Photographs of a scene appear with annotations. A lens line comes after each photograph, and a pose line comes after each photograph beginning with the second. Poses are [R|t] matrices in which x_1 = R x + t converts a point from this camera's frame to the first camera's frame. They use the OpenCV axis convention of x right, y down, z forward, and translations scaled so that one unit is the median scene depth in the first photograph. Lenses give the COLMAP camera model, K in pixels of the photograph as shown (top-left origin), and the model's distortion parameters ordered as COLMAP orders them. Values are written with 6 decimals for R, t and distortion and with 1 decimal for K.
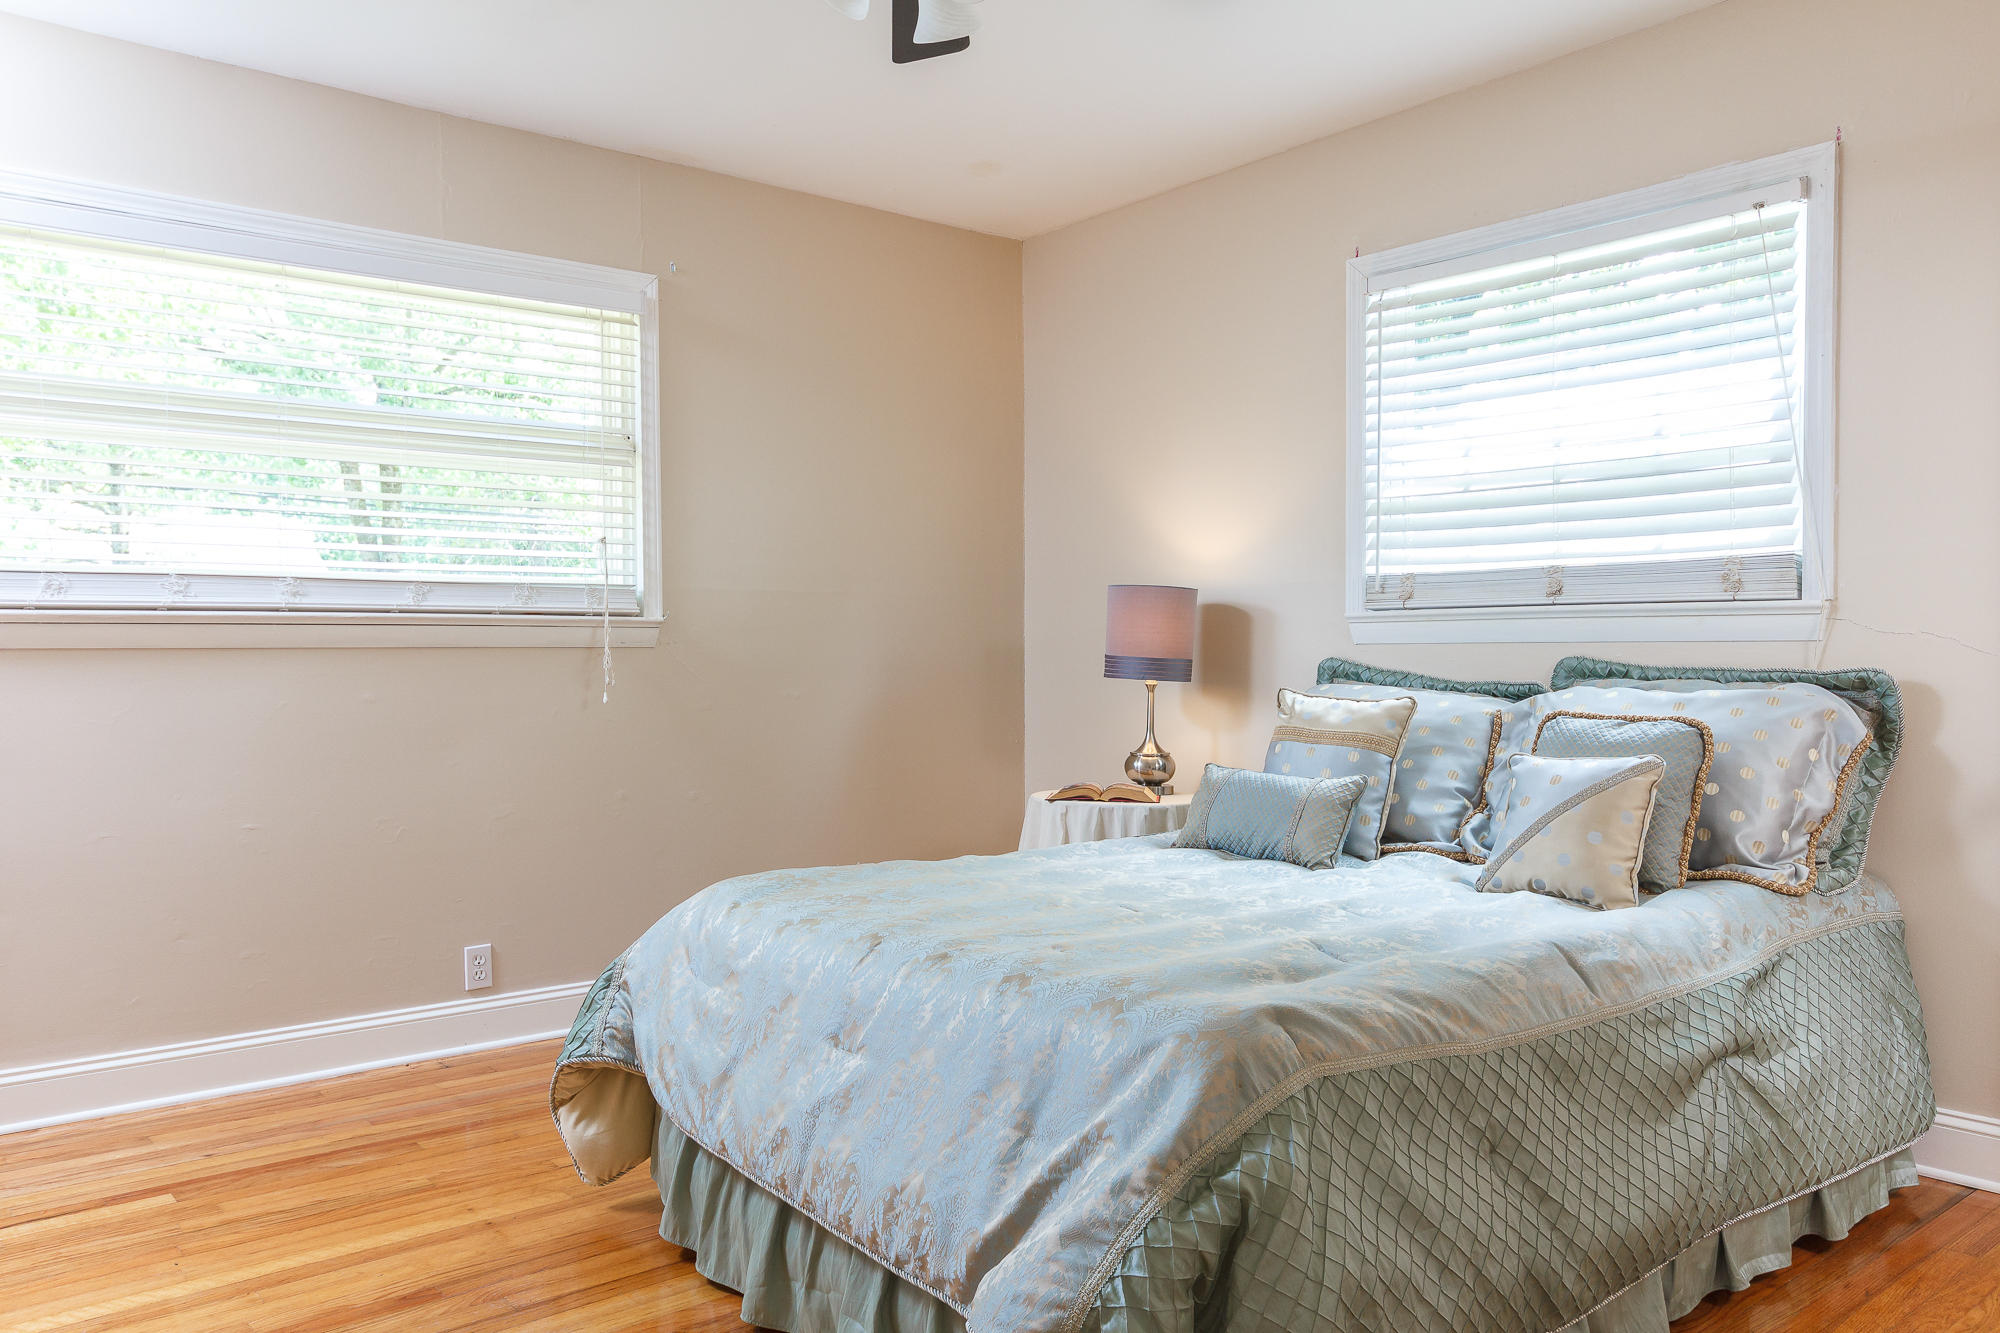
lens RADIAL K [[1455.0, 0, 1001.3], [0, 1455.0, 671.7], [0, 0, 1]] dist [-0.007833, -0.003245]
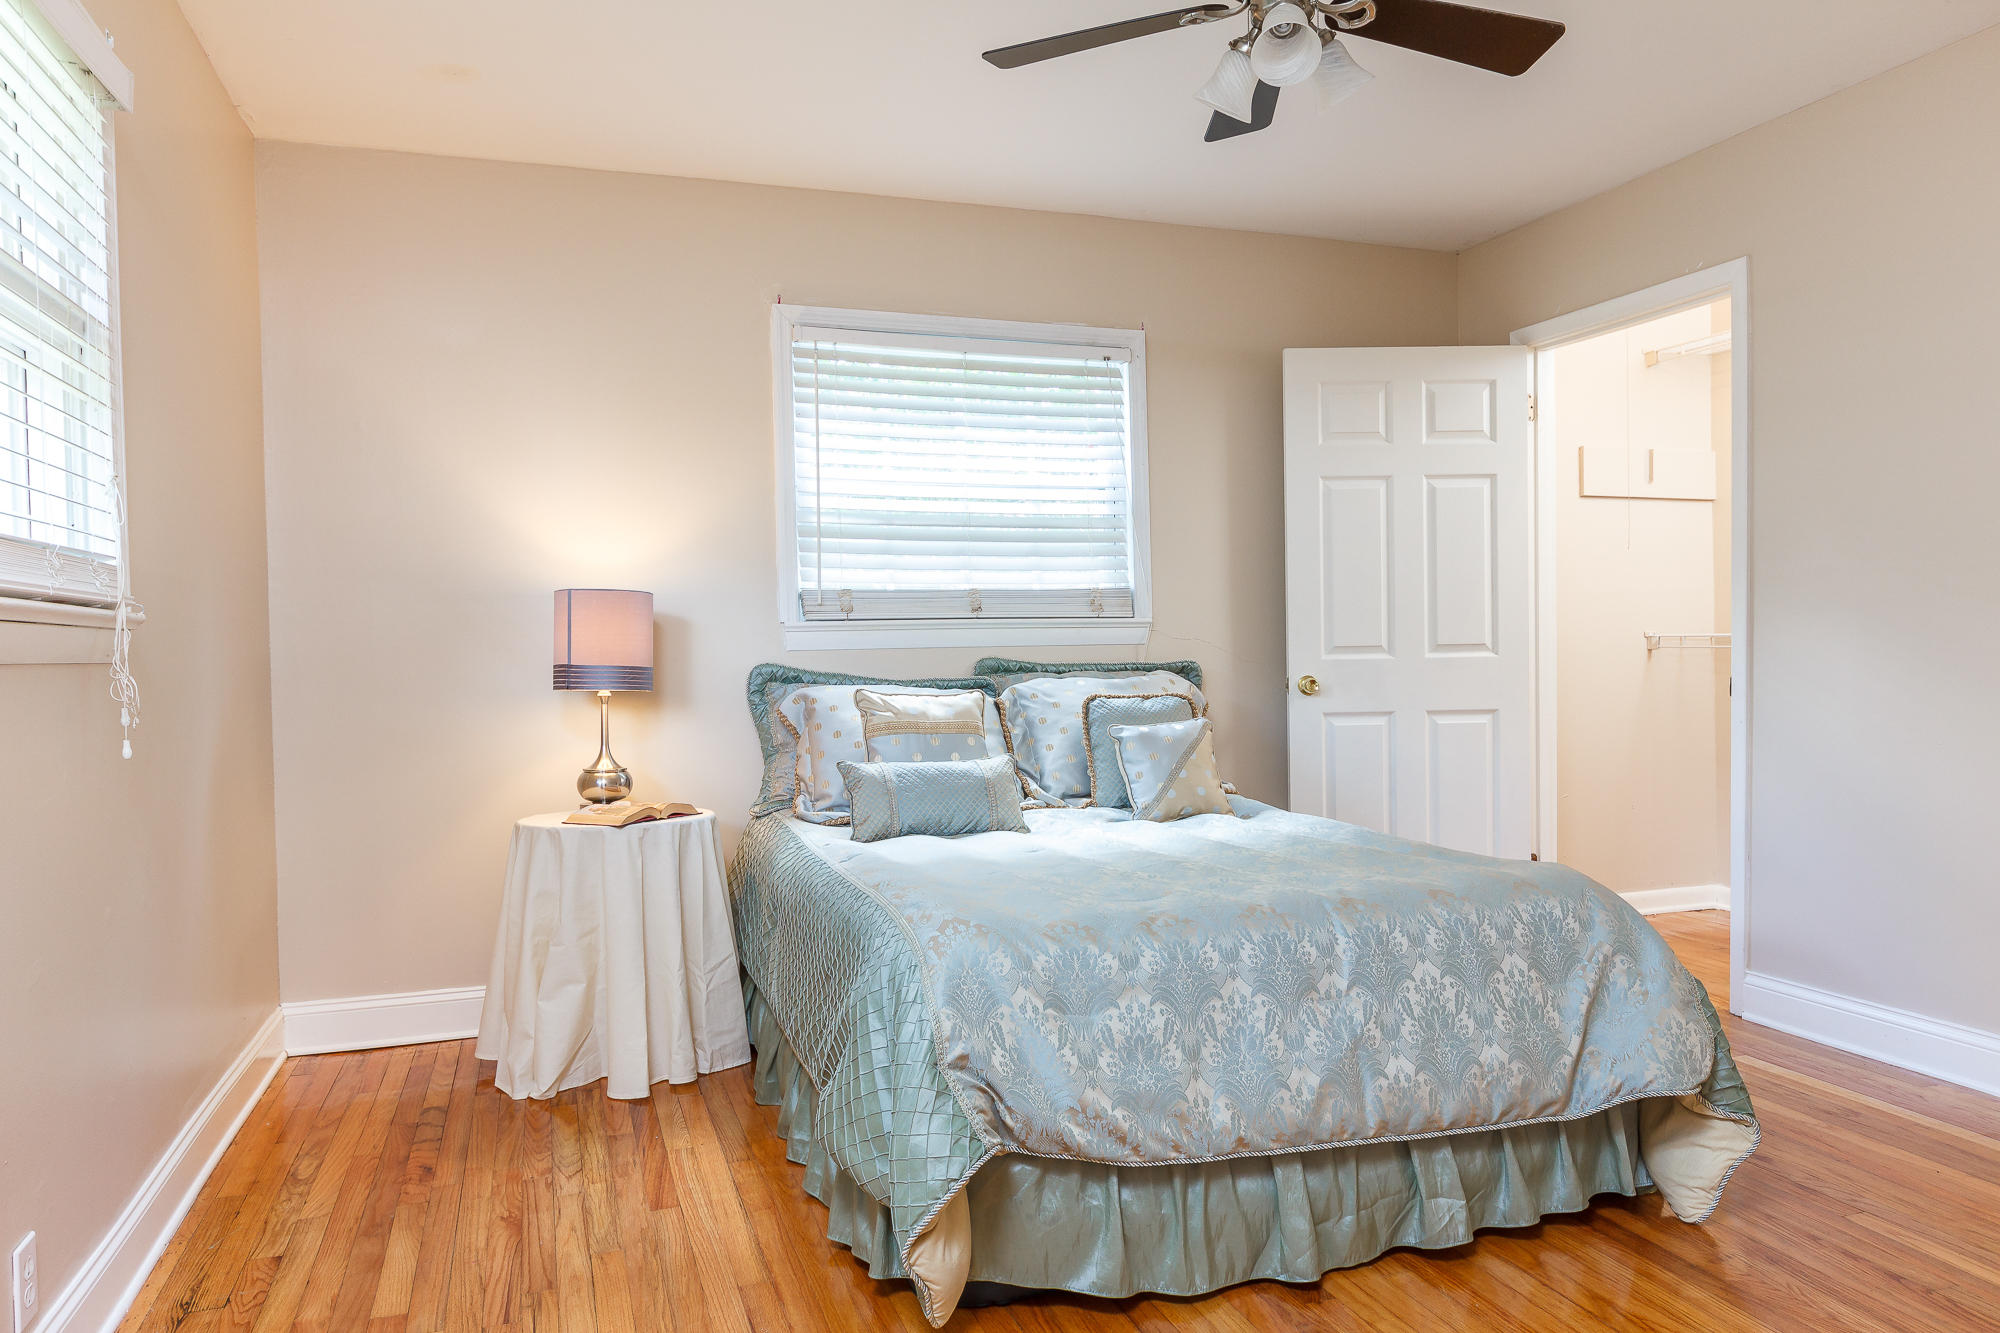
lens RADIAL K [[1321.9, 0, 997.6], [0, 1321.9, 657.0], [0, 0, 1]] dist [0.001382, 0.001355]
pose [[0.353194, -0.008821, 0.935509, -0.671023], [0.029913, 0.999551, -0.001869, -0.007677], [-0.935072, 0.028644, 0.353299, 0.514483]]
